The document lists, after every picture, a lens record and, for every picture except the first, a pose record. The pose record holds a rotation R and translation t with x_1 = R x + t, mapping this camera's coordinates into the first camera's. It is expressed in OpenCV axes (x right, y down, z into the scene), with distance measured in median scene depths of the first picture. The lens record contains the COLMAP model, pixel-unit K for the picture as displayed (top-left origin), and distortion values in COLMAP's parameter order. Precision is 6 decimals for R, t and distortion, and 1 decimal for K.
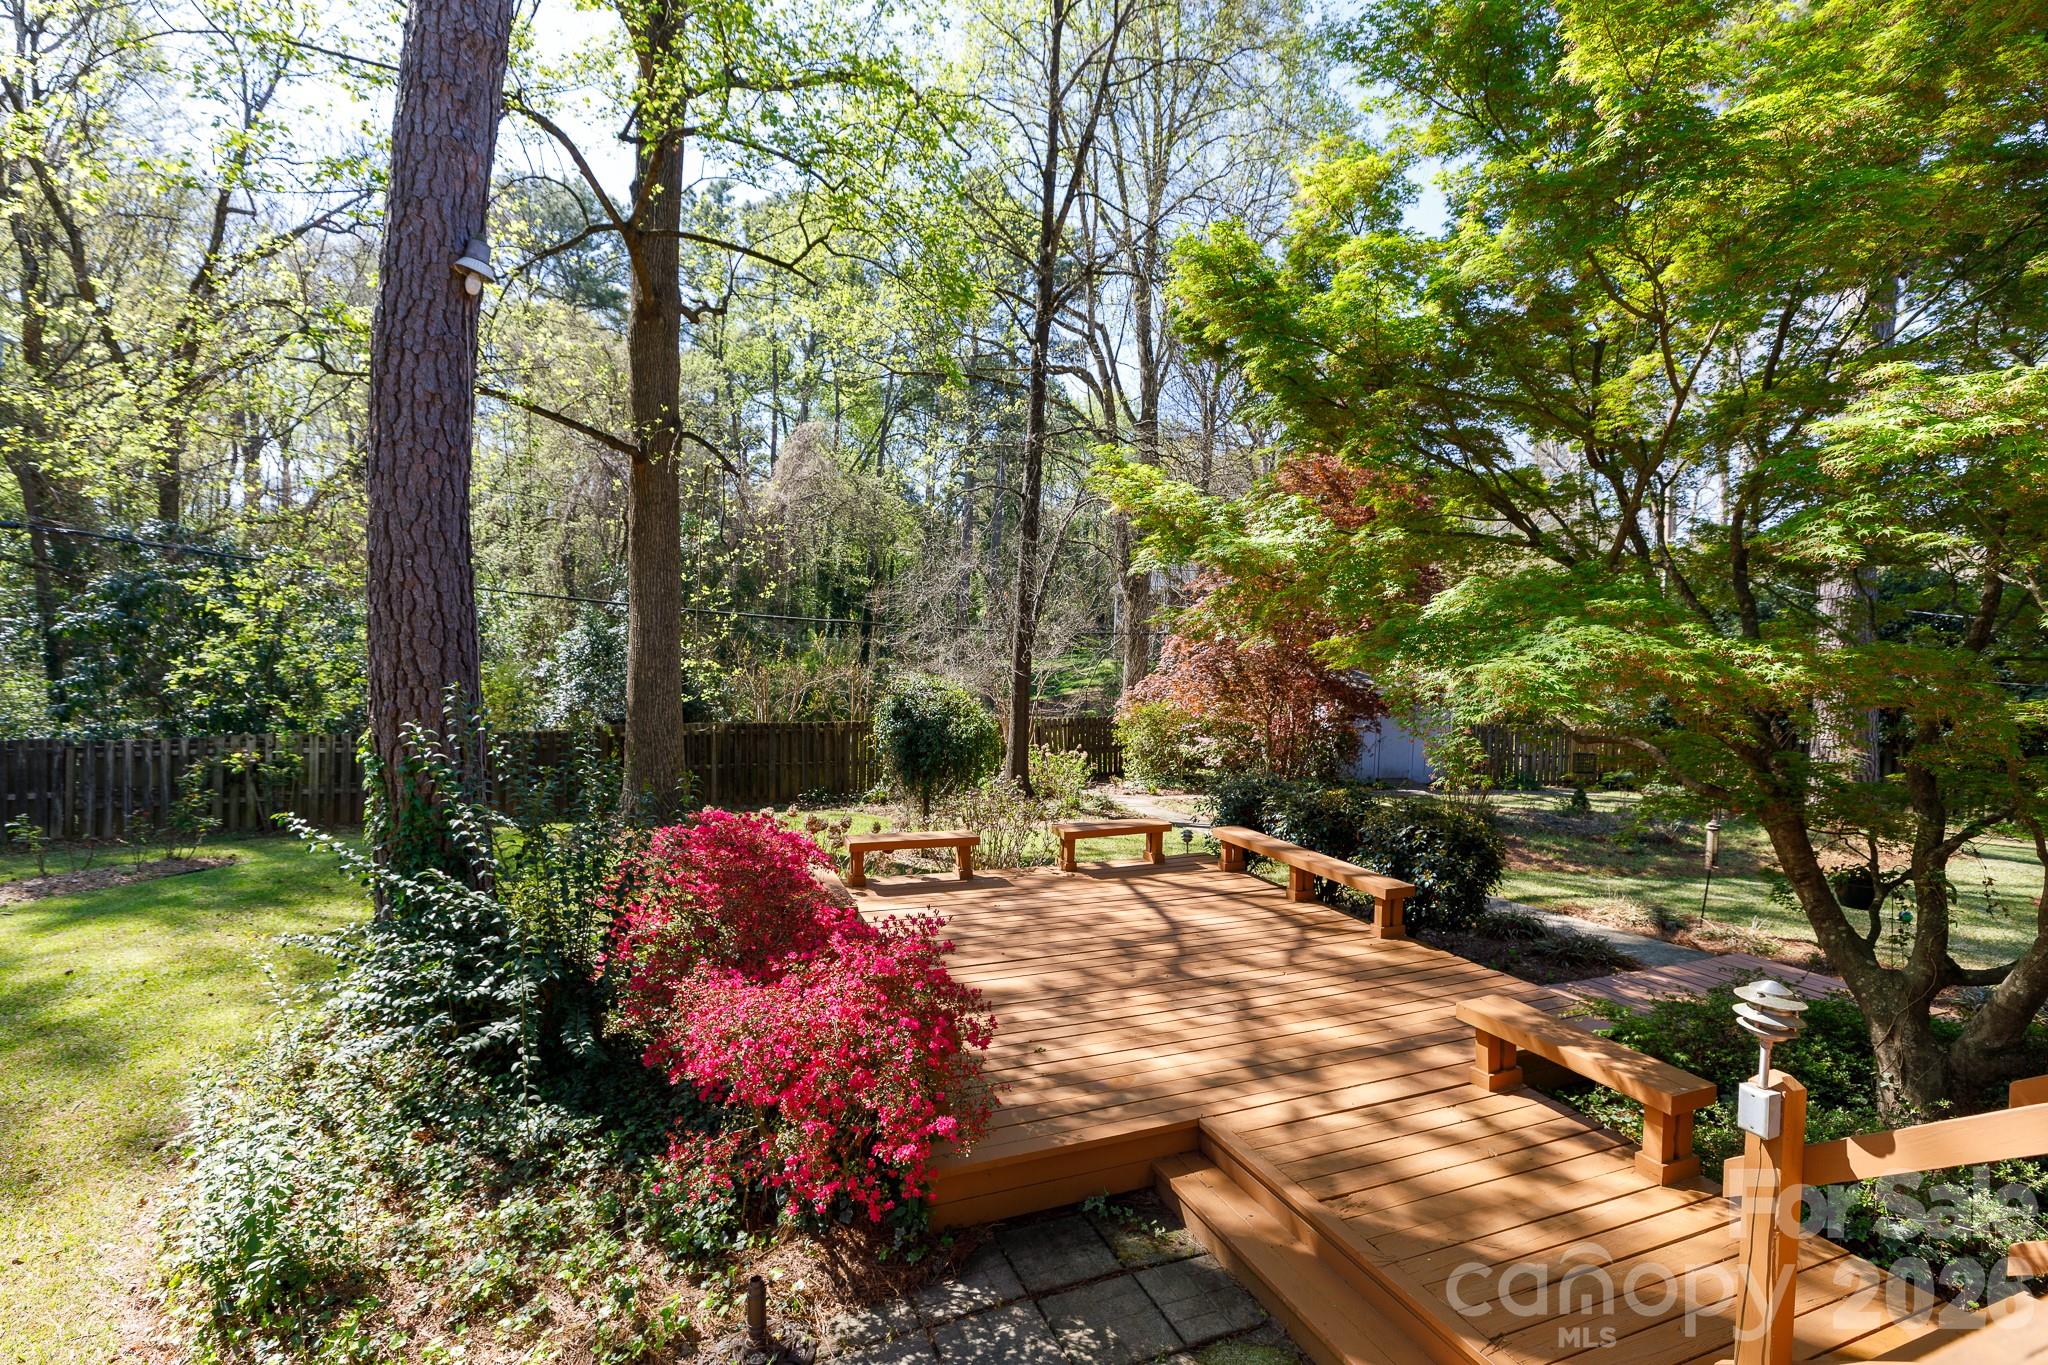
lens RADIAL K [[910.1, 0, 1027.5], [0, 910.1, 679.1], [0, 0, 1]] dist [0.002596, -0.000969]
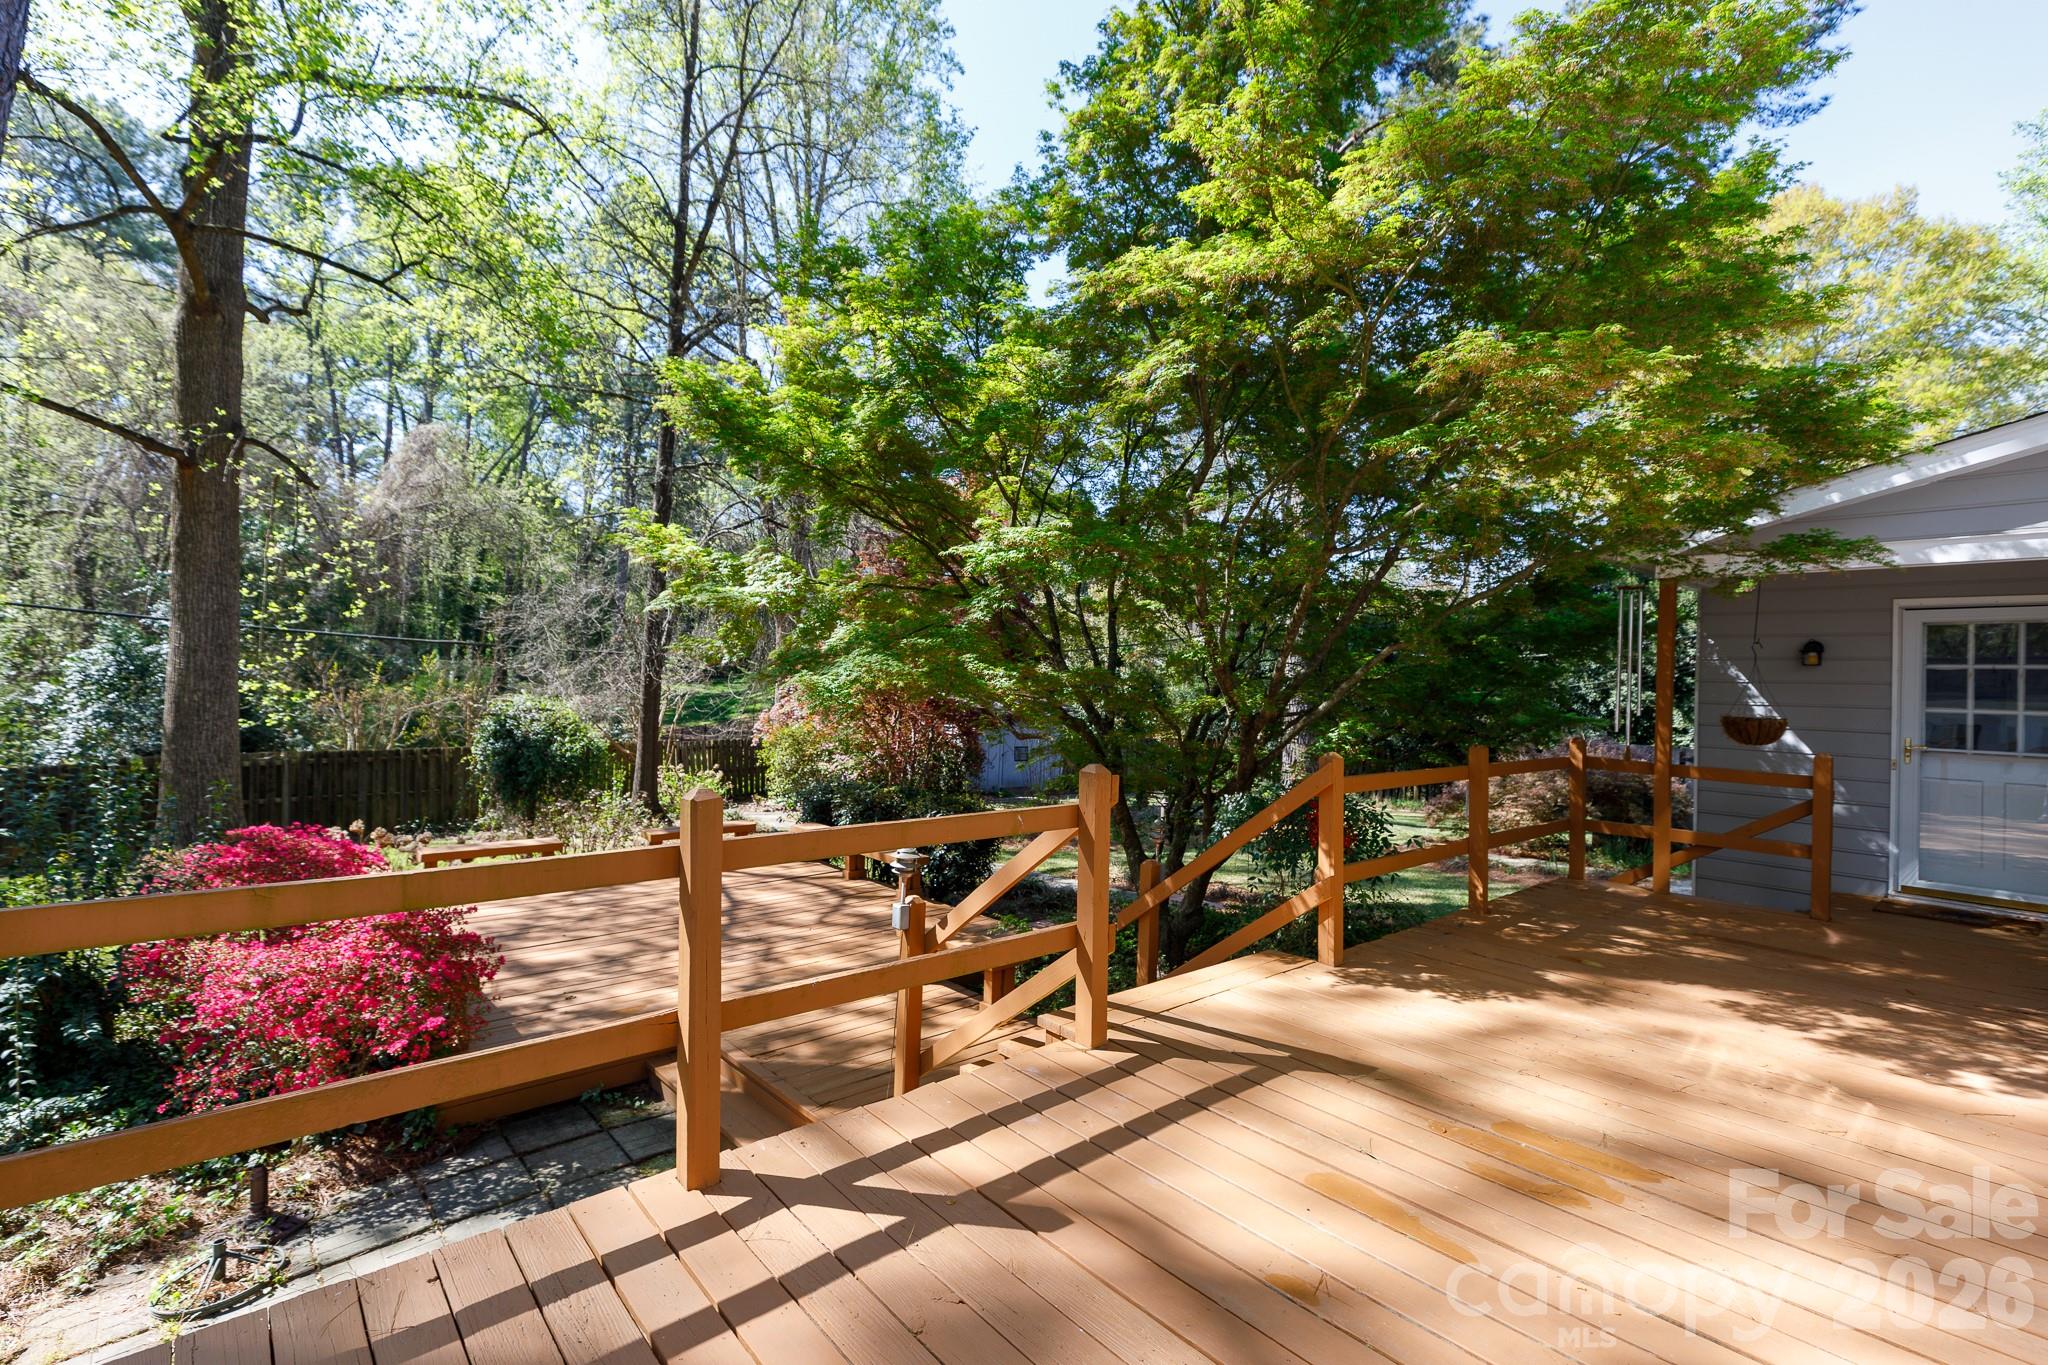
lens RADIAL K [[910.1, 0, 1032.6], [0, 910.1, 675.2], [0, 0, 1]] dist [0.002596, -0.000969]
pose [[0.943063, 0.002949, 0.332600, 0.080075], [0.007767, 0.999493, -0.030883, 0.007739], [-0.332523, 0.031708, 0.942562, -0.156032]]
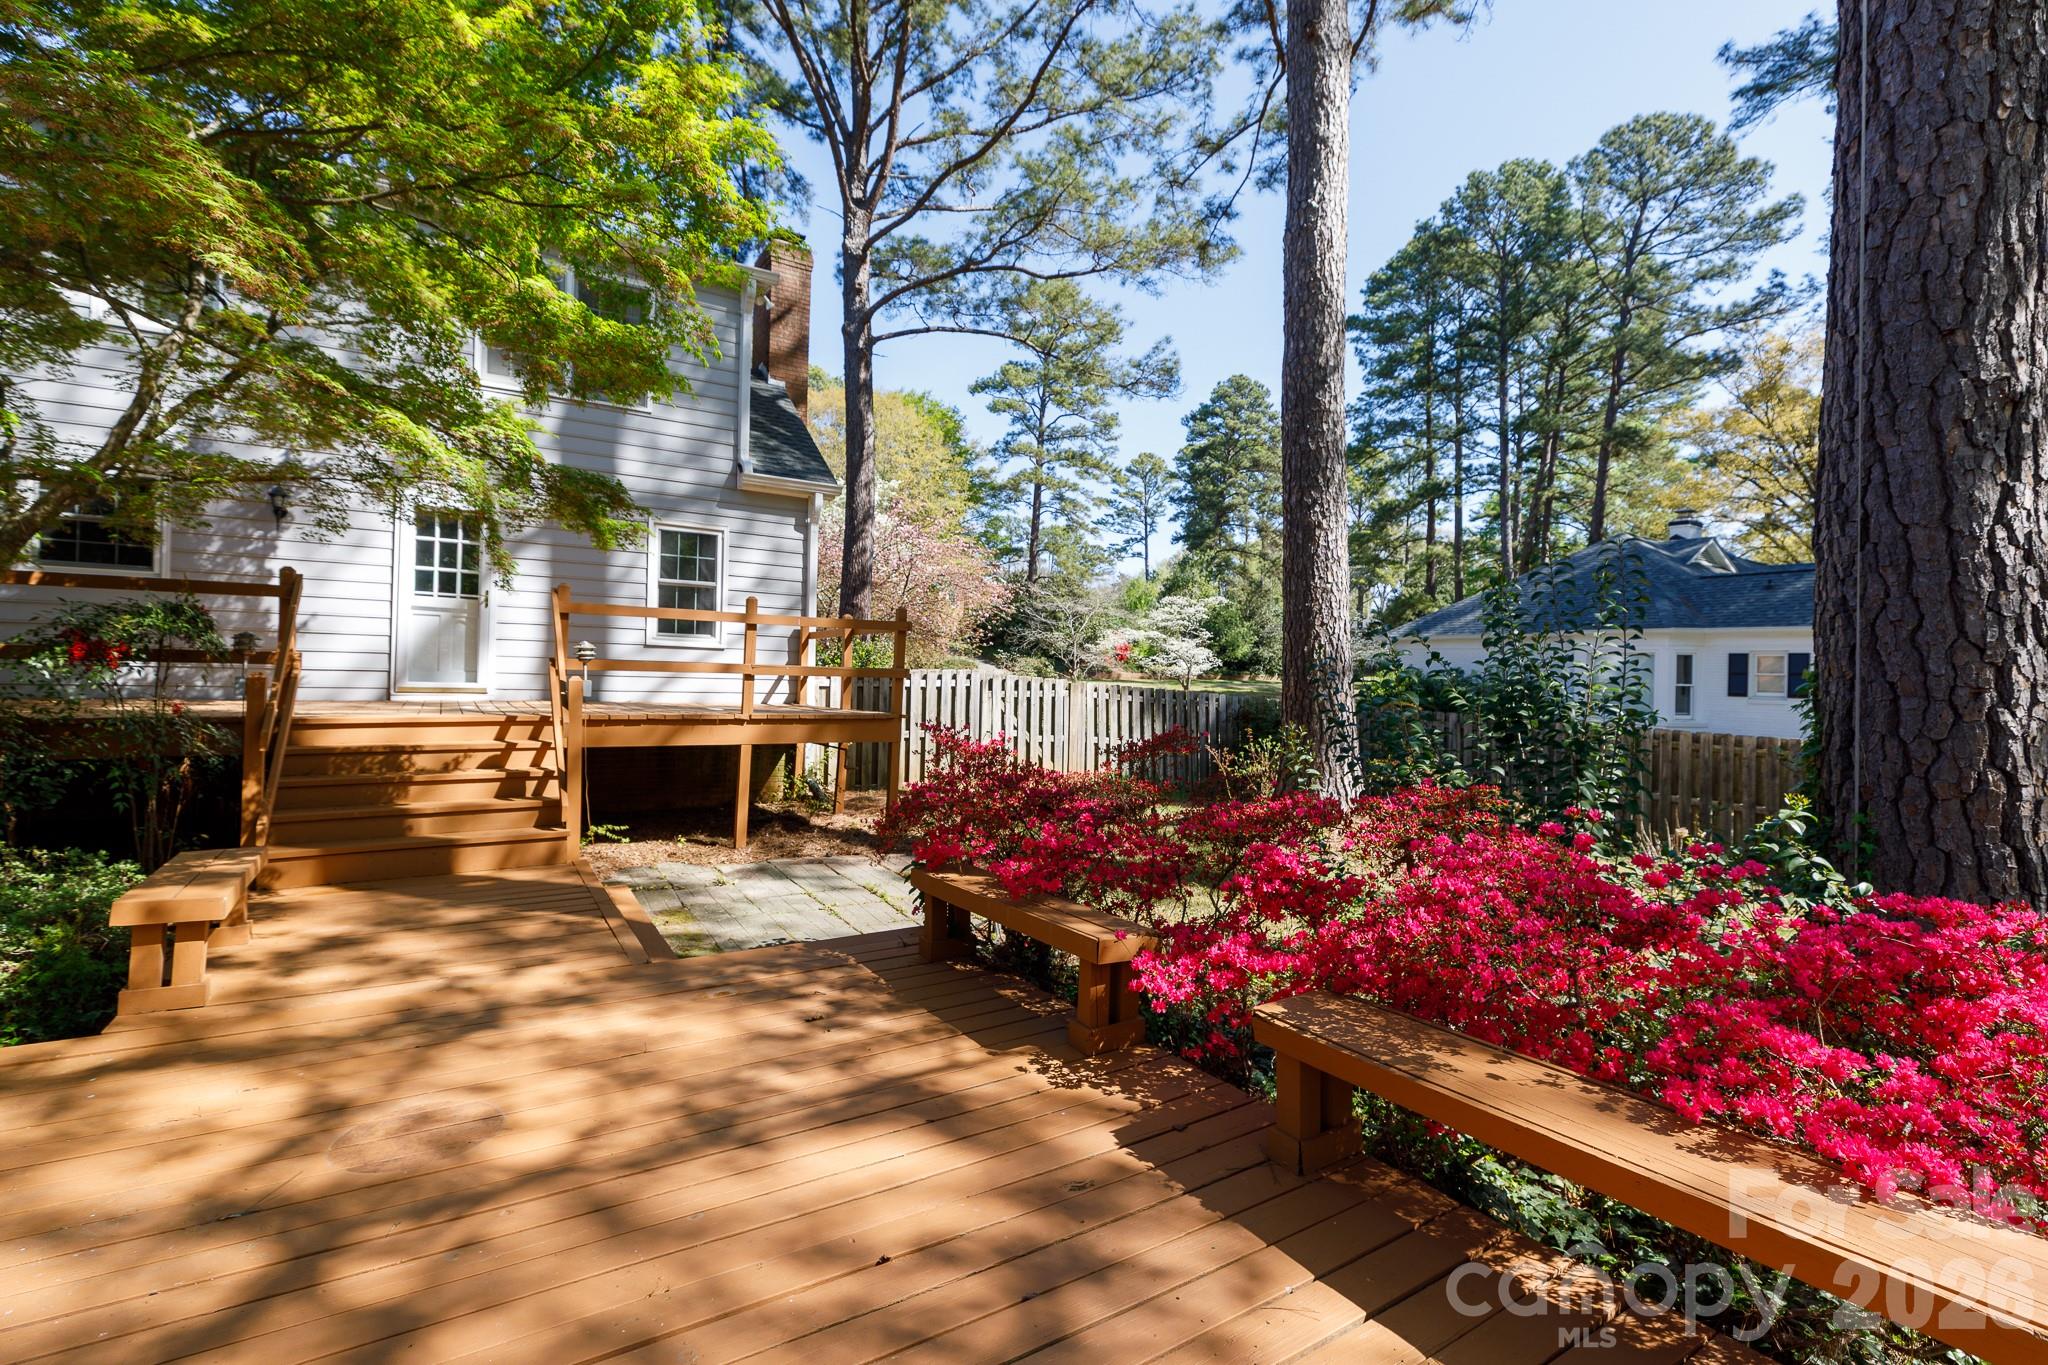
lens RADIAL K [[910.1, 0, 1018.7], [0, 910.1, 668.9], [0, 0, 1]] dist [0.002596, -0.000969]
pose [[-0.986383, -0.047155, -0.157557, -0.010590], [-0.053294, 0.997966, 0.034970, 0.049050], [0.155587, 0.042891, -0.986891, 0.709315]]
